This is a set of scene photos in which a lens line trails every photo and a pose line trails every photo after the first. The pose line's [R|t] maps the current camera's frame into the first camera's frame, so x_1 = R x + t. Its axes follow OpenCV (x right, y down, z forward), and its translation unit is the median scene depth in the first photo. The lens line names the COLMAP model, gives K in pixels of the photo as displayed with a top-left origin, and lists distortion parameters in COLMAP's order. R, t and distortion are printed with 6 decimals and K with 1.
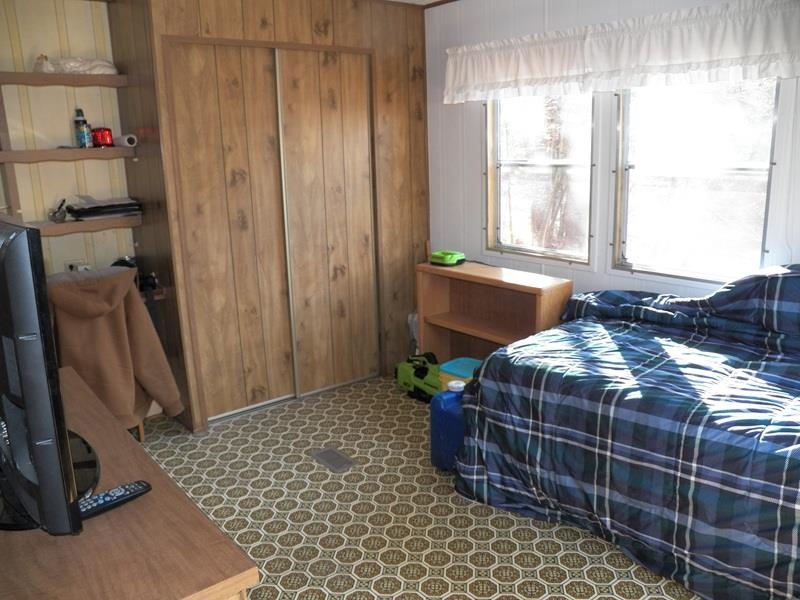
lens RADIAL K [[690.7, 0, 400.0], [0, 690.7, 300.0], [0, 0, 1]] dist [-0.006970, -0.001863]
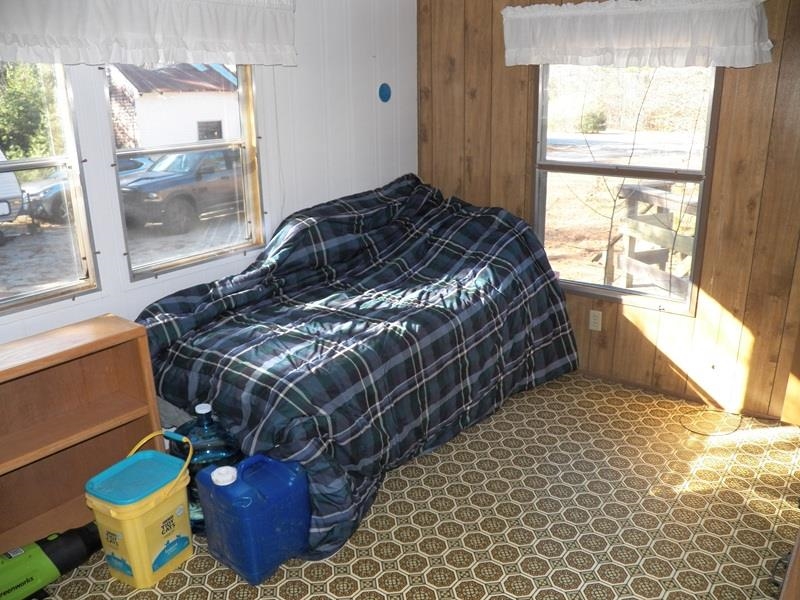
lens RADIAL K [[690.7, 0, 400.0], [0, 690.7, 300.0], [0, 0, 1]] dist [-0.006970, -0.001863]
pose [[-0.256630, -0.252142, 0.933041, -0.723764], [0.238217, 0.919089, 0.313893, -0.274576], [-0.936693, 0.302820, -0.175801, 1.144845]]
